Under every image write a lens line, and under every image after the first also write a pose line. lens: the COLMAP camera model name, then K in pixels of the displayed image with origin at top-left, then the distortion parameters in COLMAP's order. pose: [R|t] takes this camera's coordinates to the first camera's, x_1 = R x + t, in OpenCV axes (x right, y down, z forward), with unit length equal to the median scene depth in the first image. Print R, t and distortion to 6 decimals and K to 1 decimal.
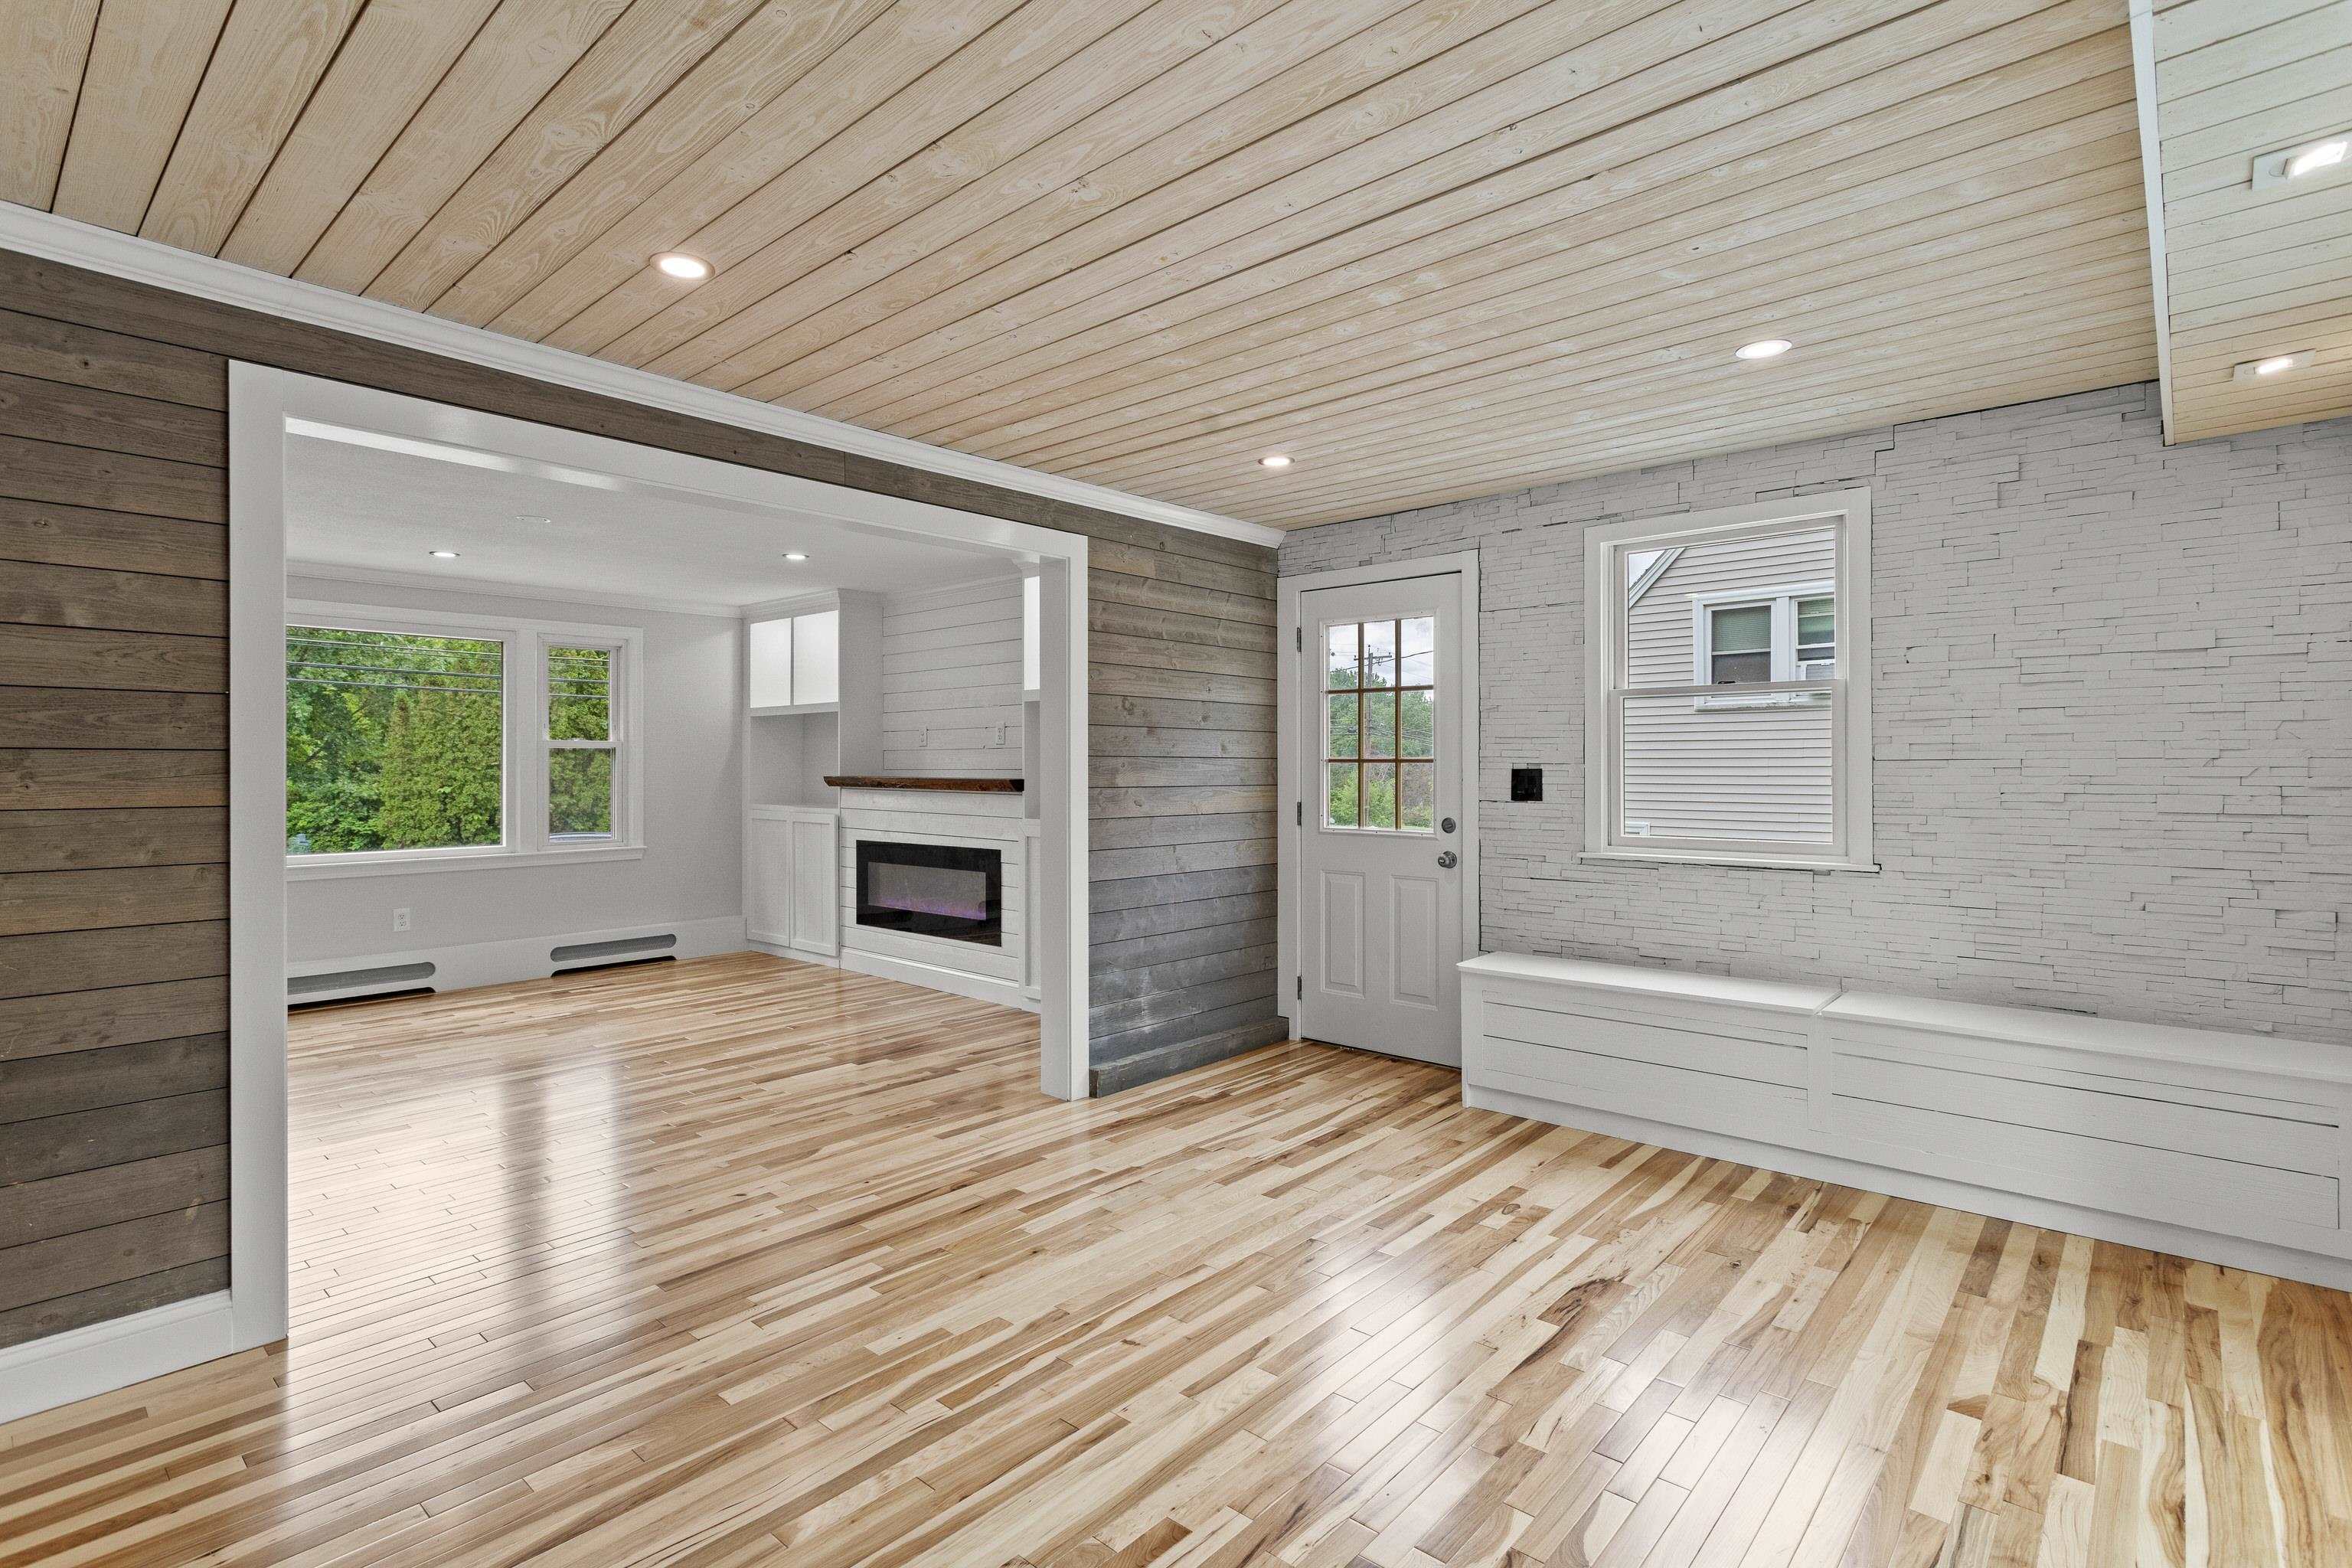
lens RADIAL K [[1130.1, 0, 1187.0], [0, 1130.1, 765.4], [0, 0, 1]] dist [0.000680, 0.000962]
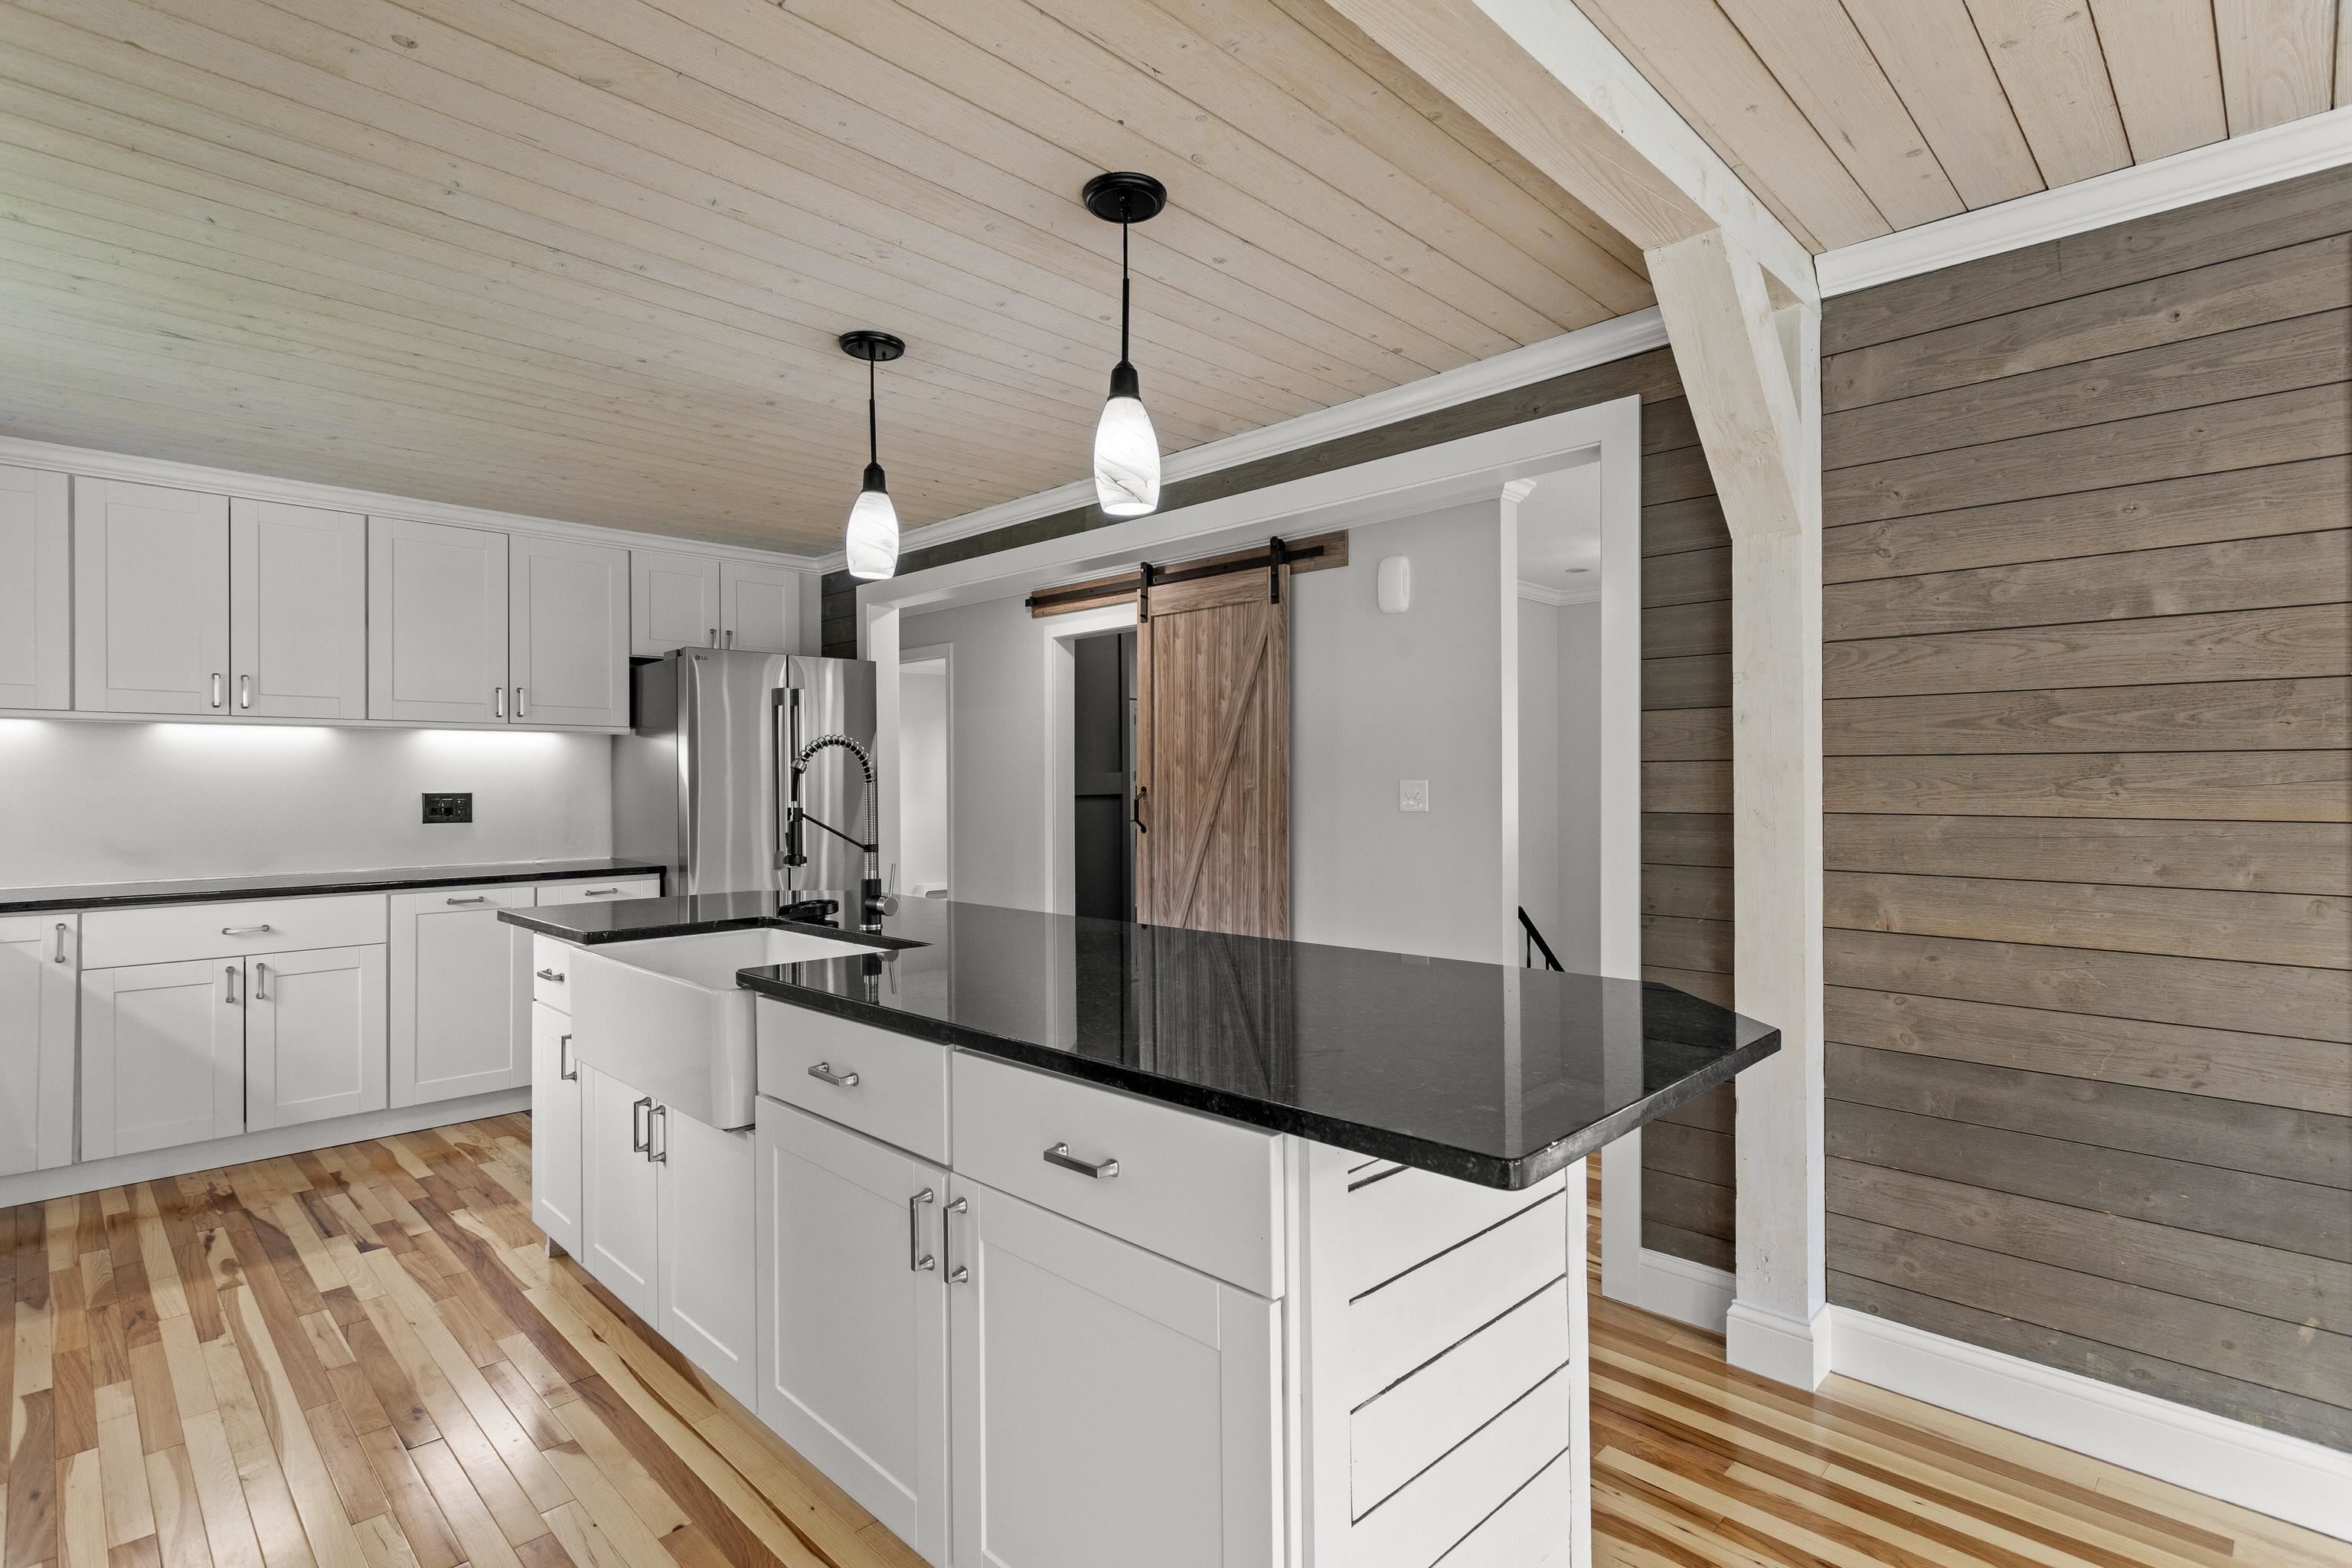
lens RADIAL K [[1128.2, 0, 1184.6], [0, 1128.2, 780.3], [0, 0, 1]] dist [0.002477, 0.000140]
pose [[-0.053189, 0.003103, -0.998580, -0.032602], [0.005131, 0.999983, 0.002834, 0.000807], [0.998571, -0.004973, -0.053204, 0.180544]]
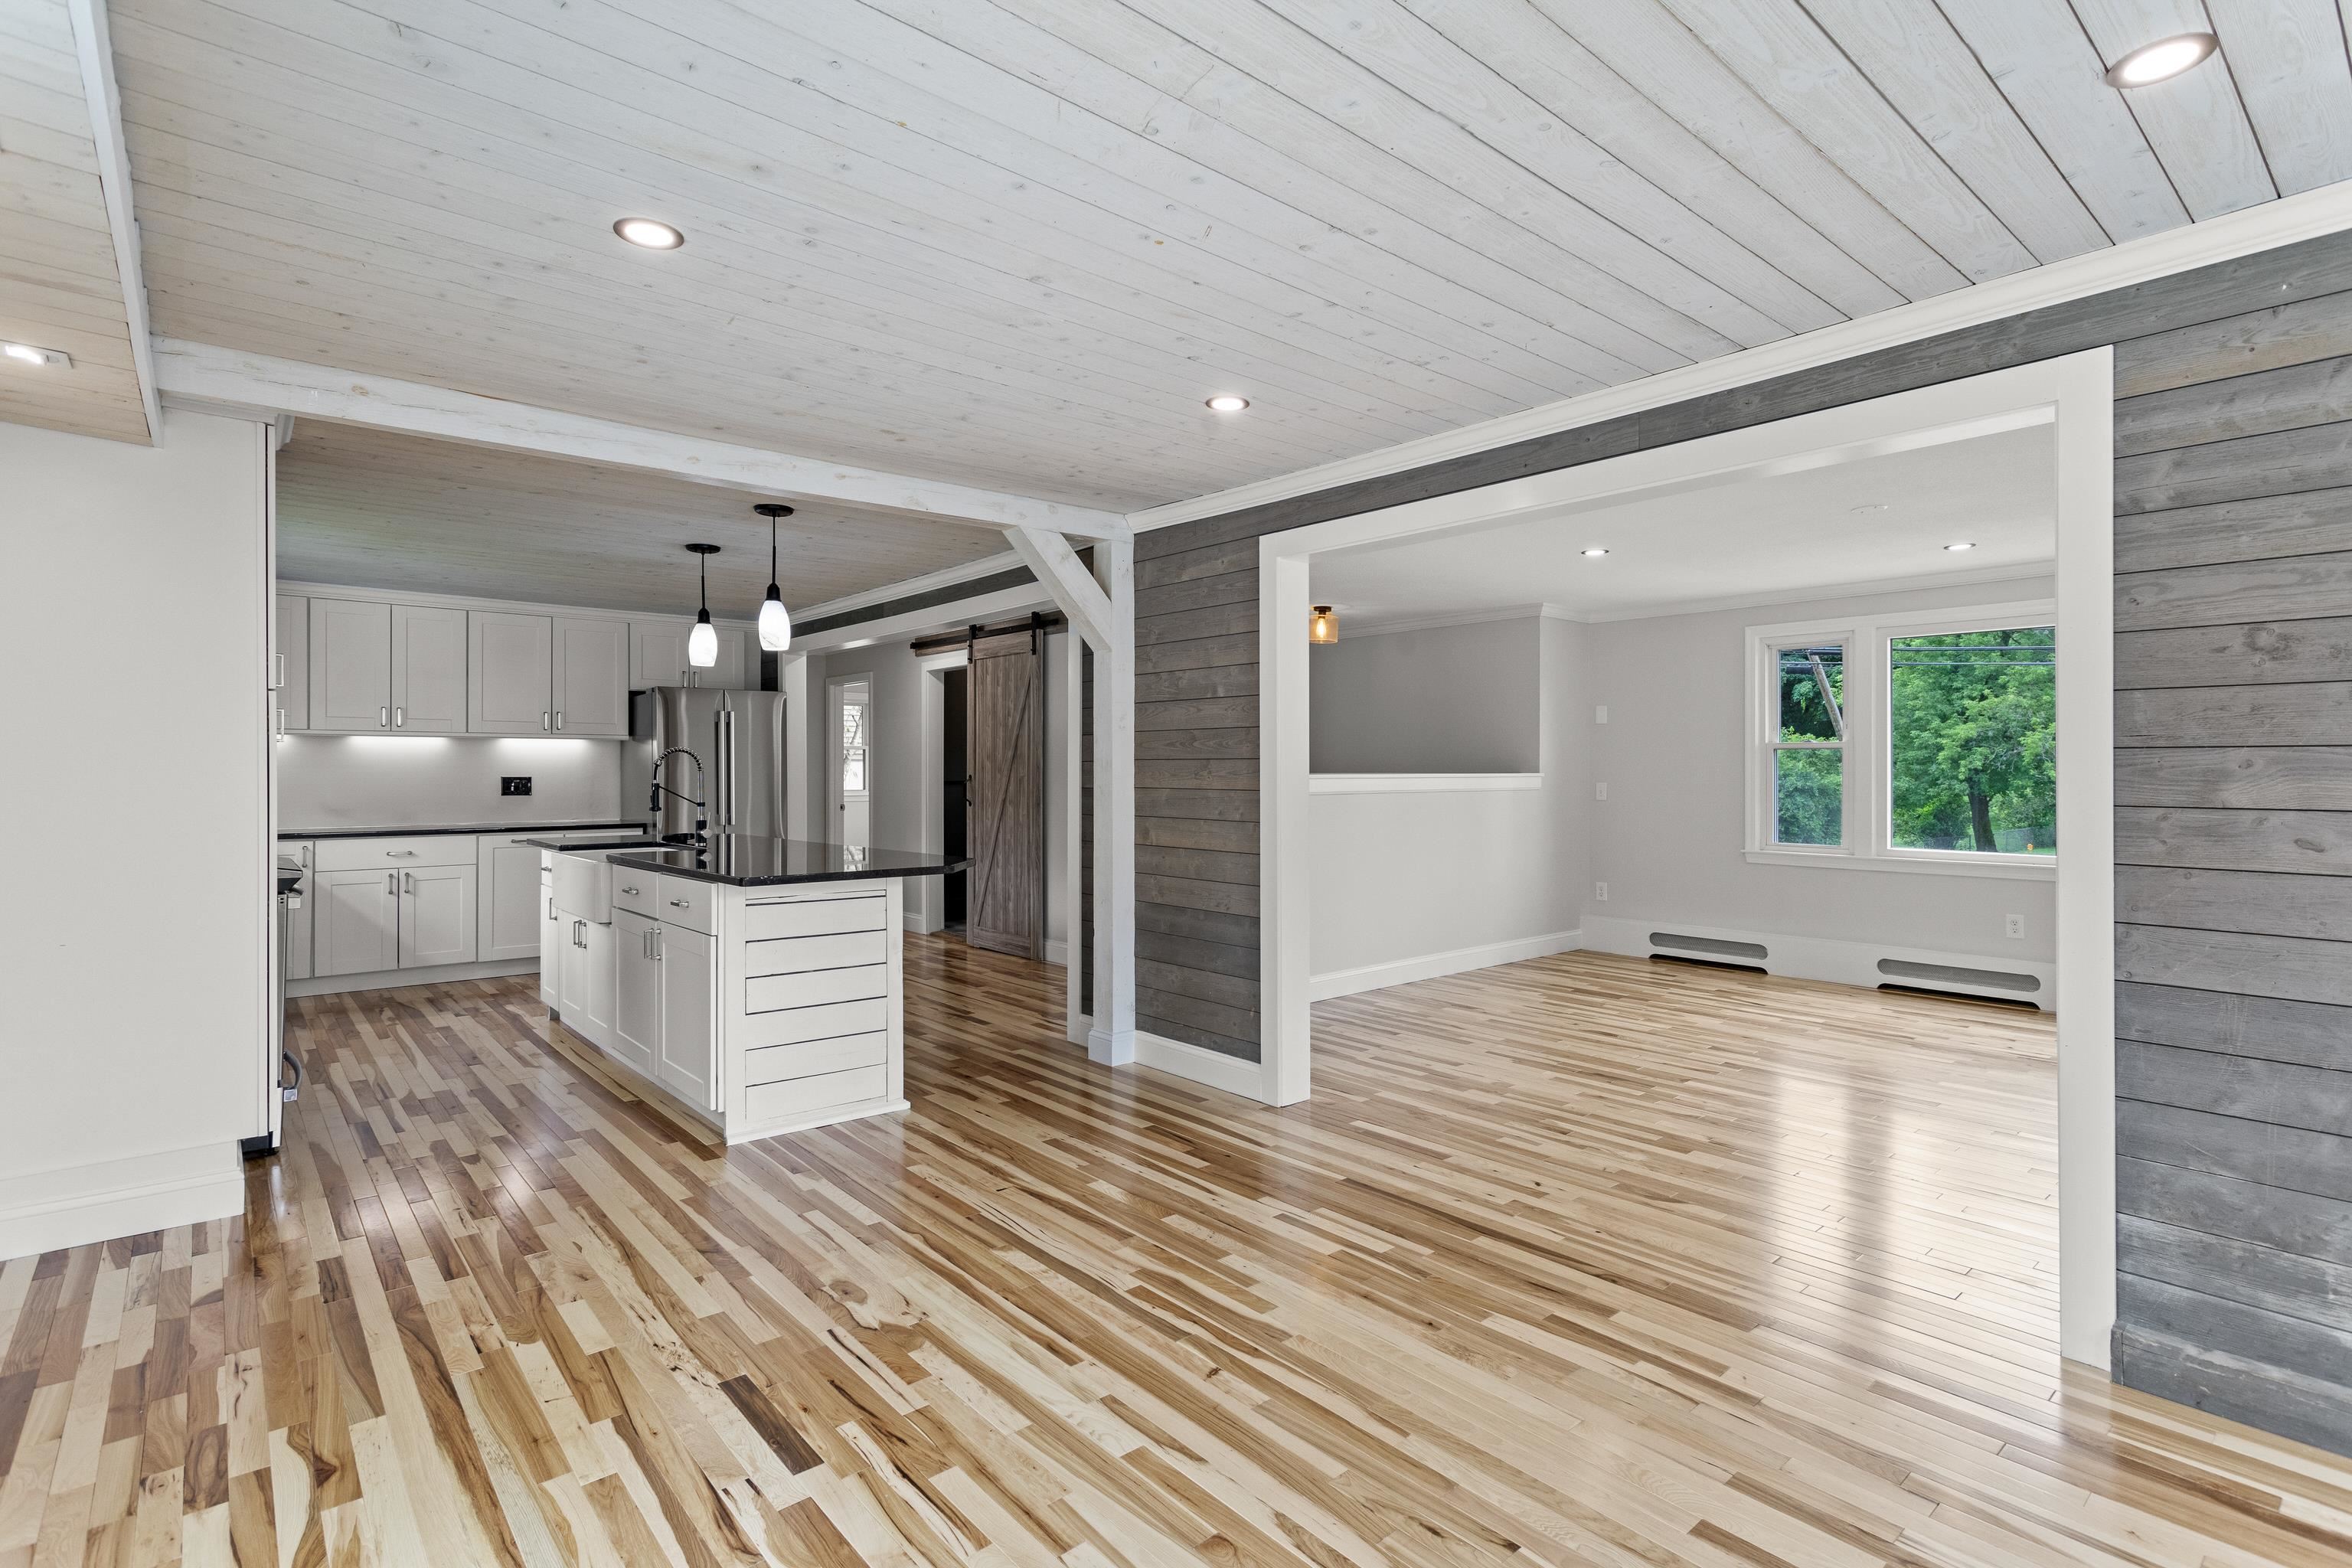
lens RADIAL K [[1121.8, 0, 1187.1], [0, 1121.8, 771.4], [0, 0, 1]] dist [0.000046, 0.000557]
pose [[-0.130886, 0.003546, -0.991391, 0.637319], [0.002048, 0.999992, 0.003306, 0.000179], [0.991395, -0.001597, -0.130892, 0.790418]]
